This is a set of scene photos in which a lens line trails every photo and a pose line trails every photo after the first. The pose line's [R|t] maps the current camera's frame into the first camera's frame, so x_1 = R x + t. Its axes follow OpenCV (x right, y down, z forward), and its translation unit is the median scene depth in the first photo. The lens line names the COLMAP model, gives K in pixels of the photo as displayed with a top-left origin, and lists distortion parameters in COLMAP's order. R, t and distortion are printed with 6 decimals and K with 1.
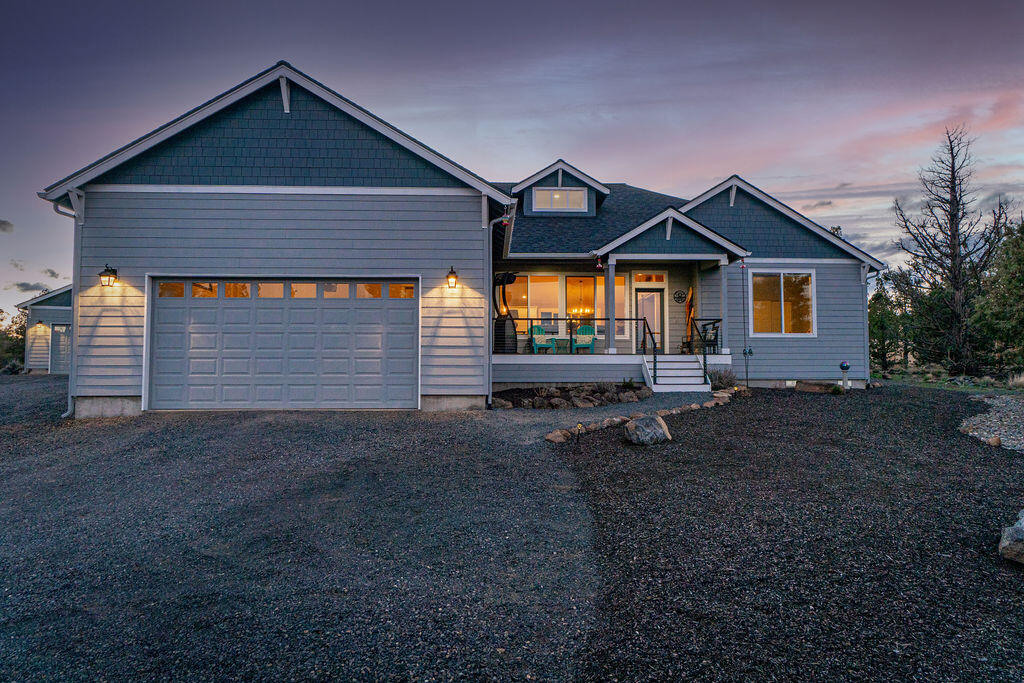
lens RADIAL K [[679.6, 0, 512.0], [0, 679.6, 341.5], [0, 0, 1]] dist [-0.000536, 0.001121]
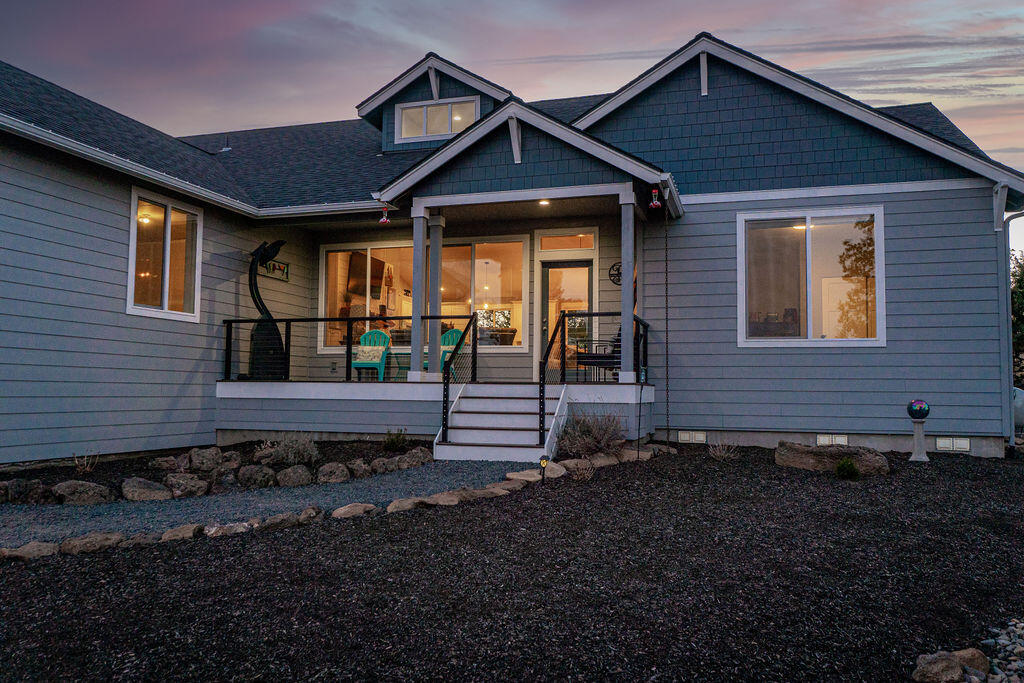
lens RADIAL K [[778.8, 0, 512.0], [0, 778.8, 341.5], [0, 0, 1]] dist [0.003598, 0.002573]
pose [[0.946269, -0.010149, -0.323222, 0.445990], [0.007456, 0.999926, -0.009569, -0.007256], [0.323296, 0.006645, 0.946275, 0.463918]]
